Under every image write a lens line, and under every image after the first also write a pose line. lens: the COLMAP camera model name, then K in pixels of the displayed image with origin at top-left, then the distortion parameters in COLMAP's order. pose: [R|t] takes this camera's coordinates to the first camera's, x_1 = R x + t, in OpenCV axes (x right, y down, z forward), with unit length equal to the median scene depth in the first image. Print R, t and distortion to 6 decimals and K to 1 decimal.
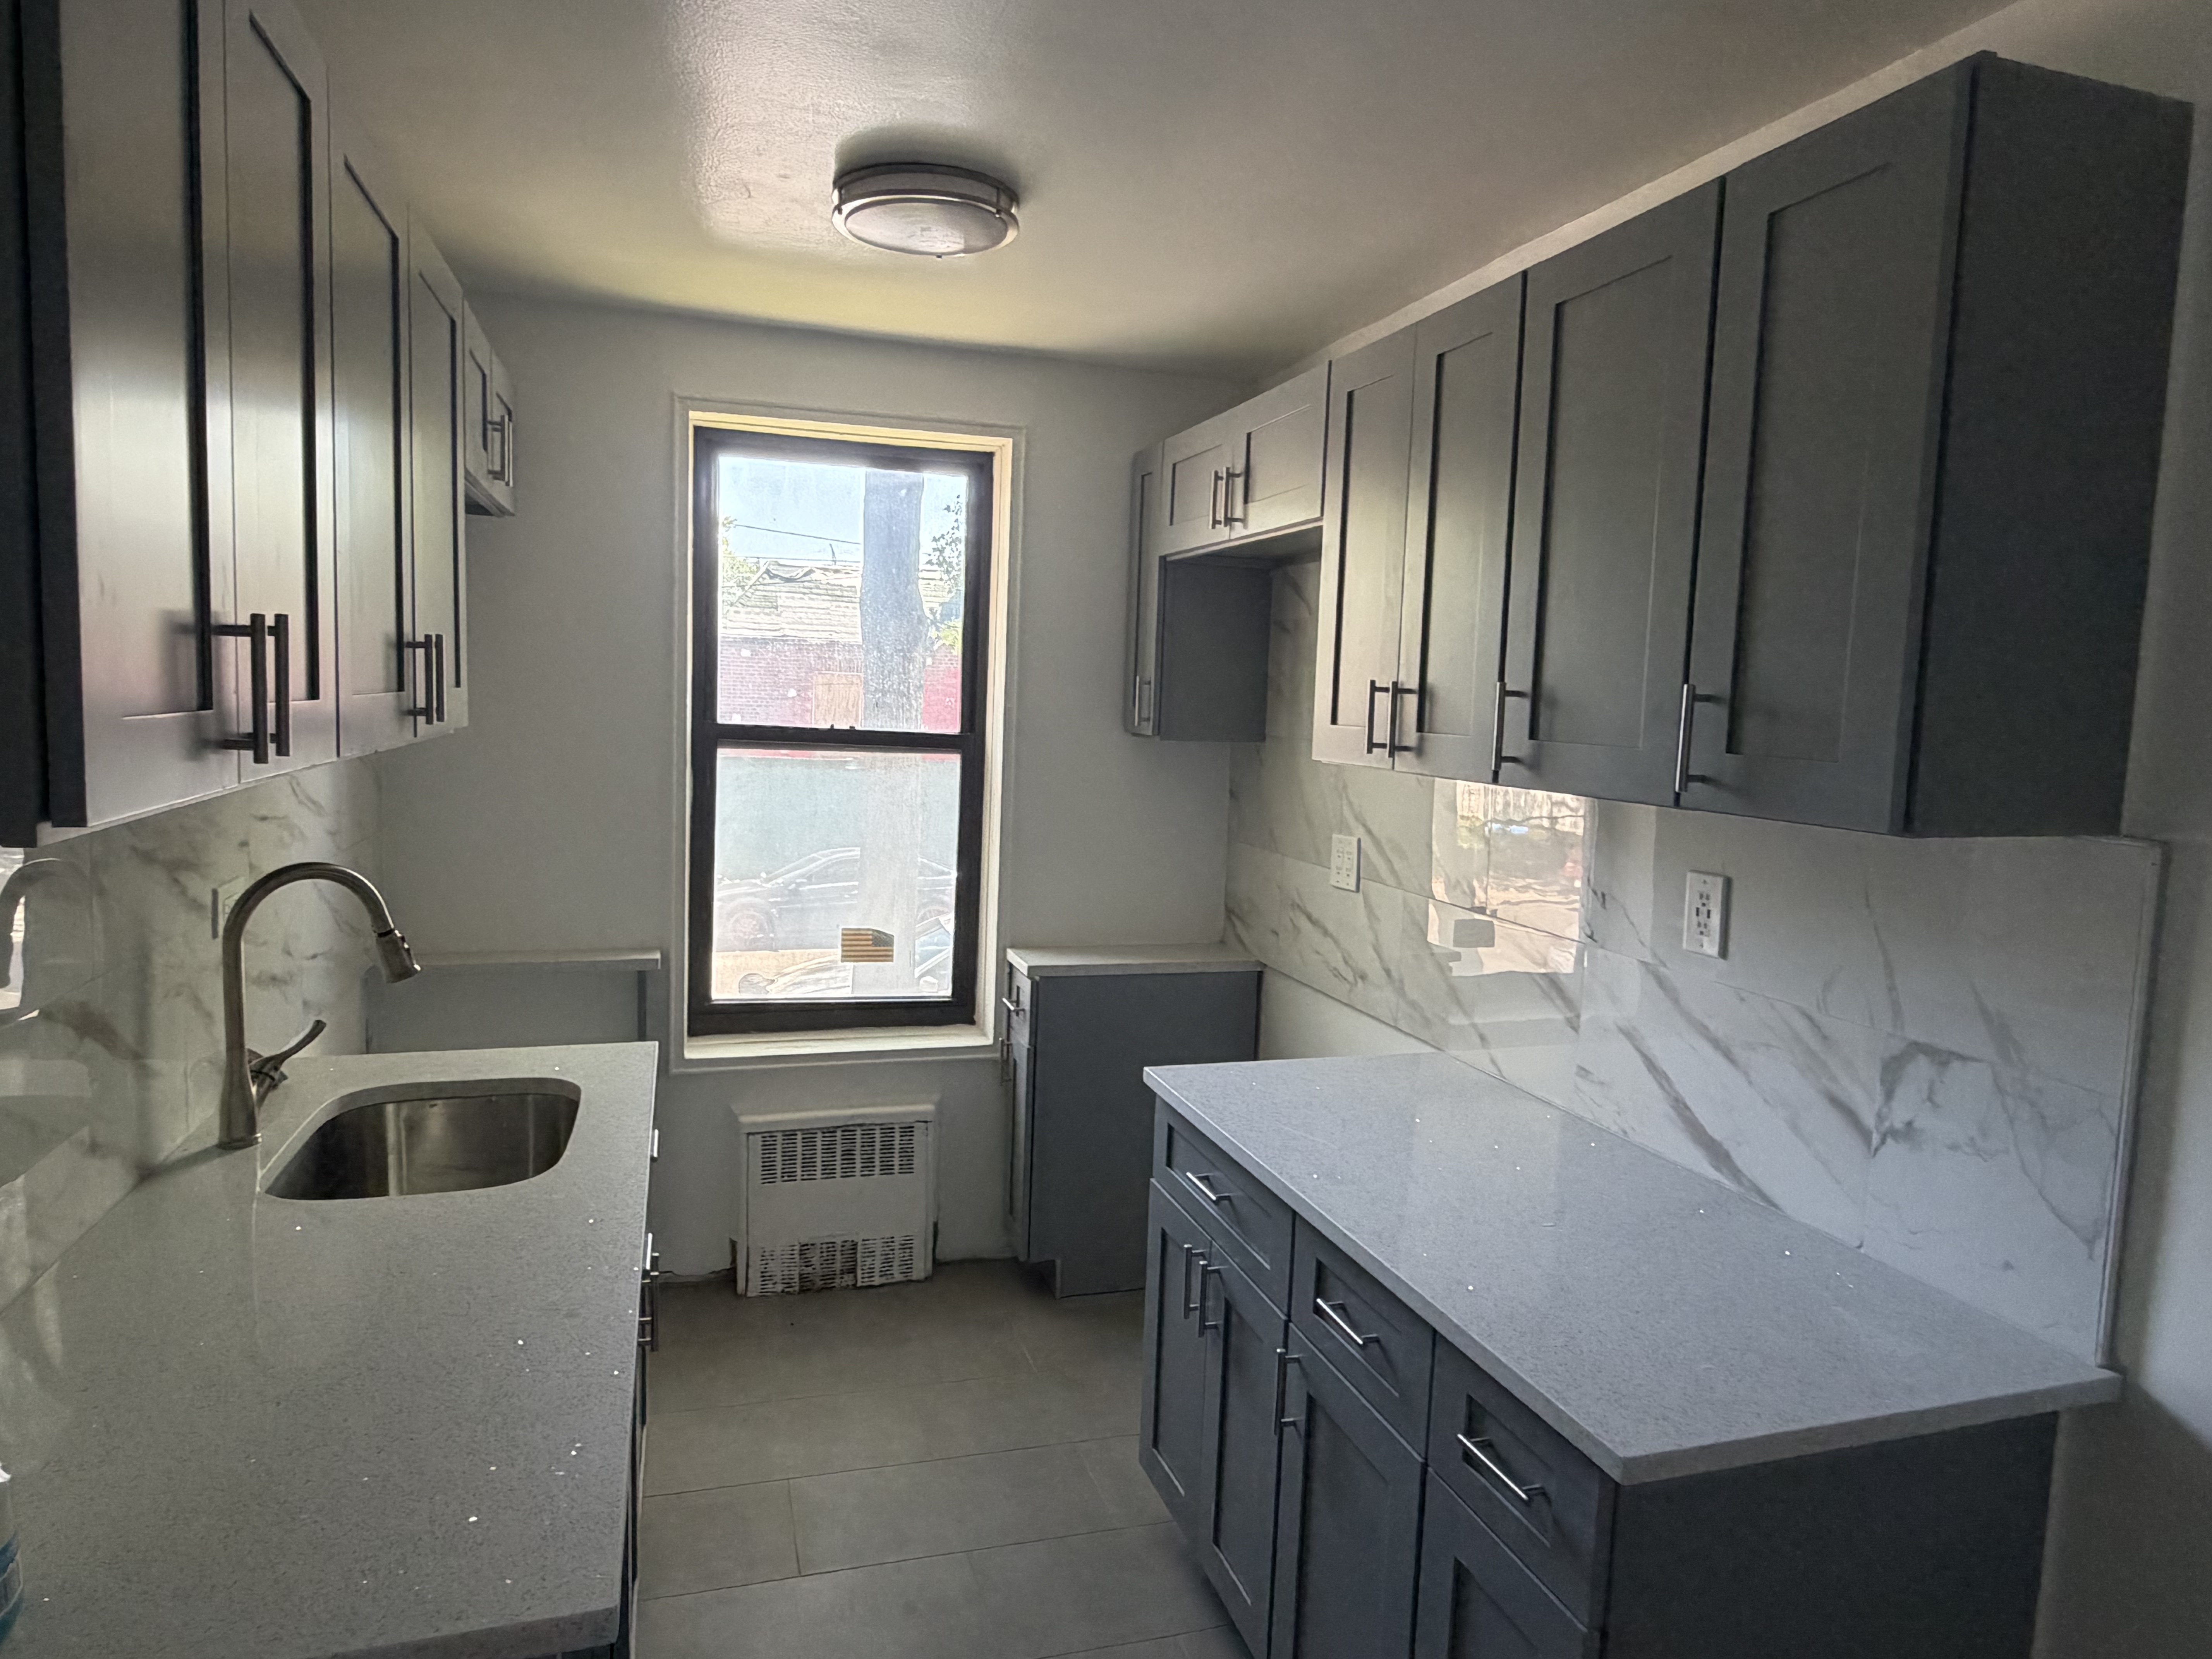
lens RADIAL K [[1344.9, 0, 1106.0], [0, 1344.9, 829.5], [0, 0, 1]] dist [-0.003991, -0.000054]
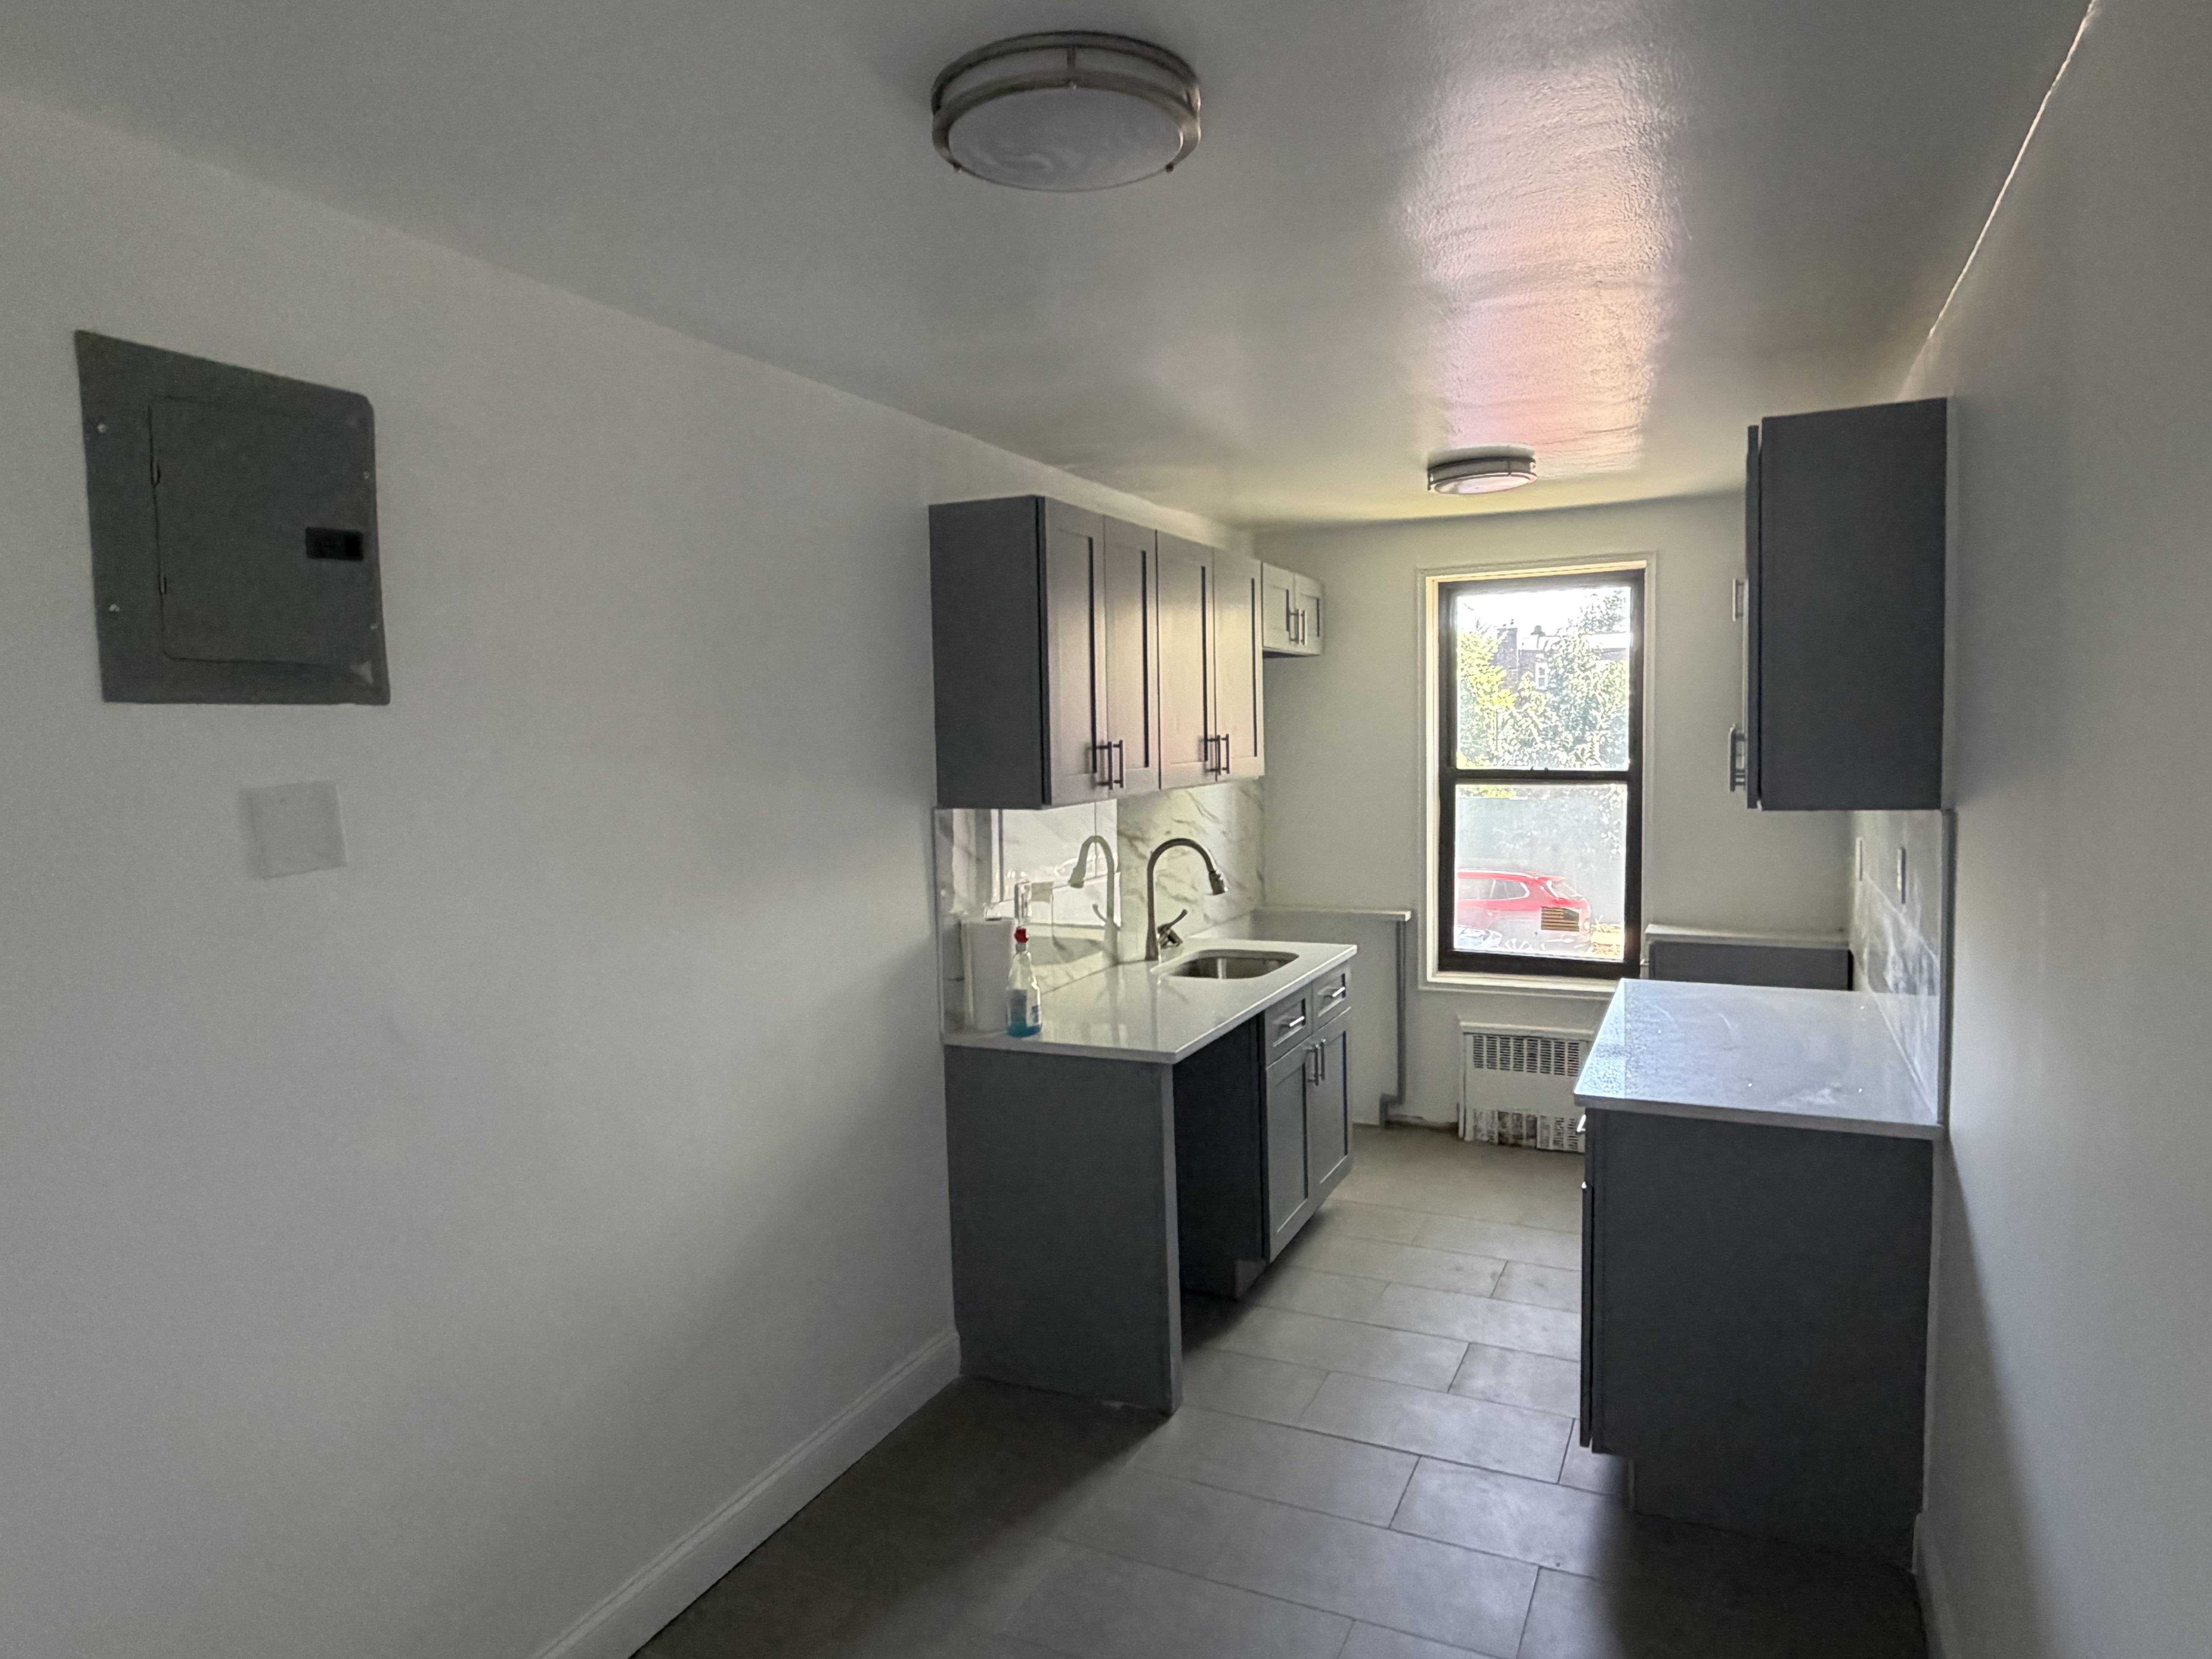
lens RADIAL K [[1344.9, 0, 1106.0], [0, 1344.9, 829.5], [0, 0, 1]] dist [-0.003991, -0.000054]
pose [[0.731268, -0.002383, -0.682087, 0.481637], [-0.020526, 0.999464, -0.025498, 0.039458], [0.681782, 0.032646, 0.730827, -0.415057]]
